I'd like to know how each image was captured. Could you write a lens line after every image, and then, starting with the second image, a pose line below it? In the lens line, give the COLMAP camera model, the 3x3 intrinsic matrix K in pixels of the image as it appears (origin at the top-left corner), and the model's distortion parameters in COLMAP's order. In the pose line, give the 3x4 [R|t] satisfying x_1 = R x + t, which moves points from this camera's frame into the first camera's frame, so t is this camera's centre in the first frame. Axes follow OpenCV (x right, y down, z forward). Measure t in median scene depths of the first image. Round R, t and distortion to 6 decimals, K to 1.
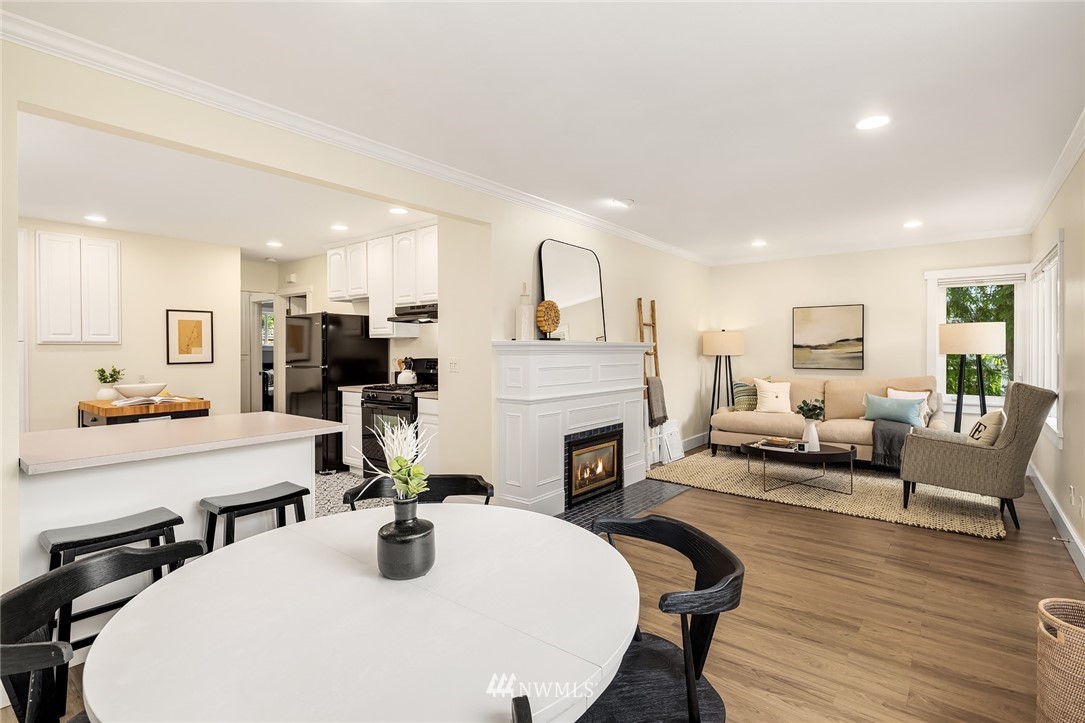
lens RADIAL K [[523.4, 0, 545.3], [0, 523.4, 354.2], [0, 0, 1]] dist [0.000133, -0.000474]
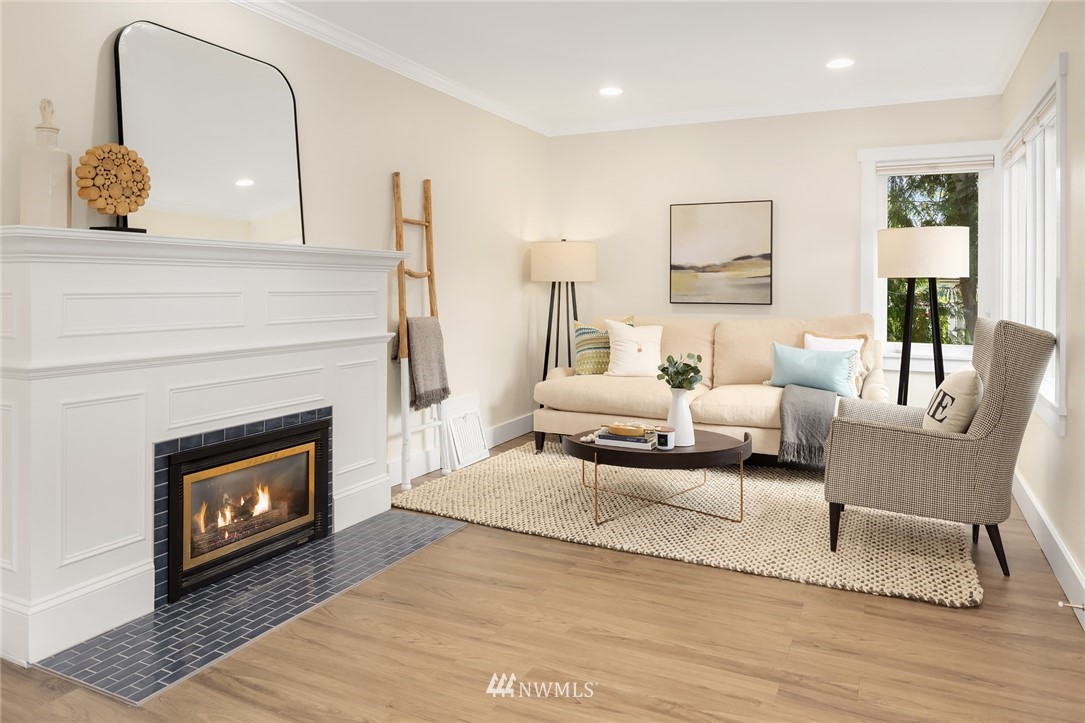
lens RADIAL K [[741.9, 0, 540.1], [0, 741.9, 287.4], [0, 0, 1]] dist [-0.008084, 0.001047]
pose [[0.976403, 0.003769, 0.215922, 0.182419], [-0.002764, 0.999984, -0.004956, 0.017884], [-0.215937, 0.004243, 0.976398, 0.242627]]
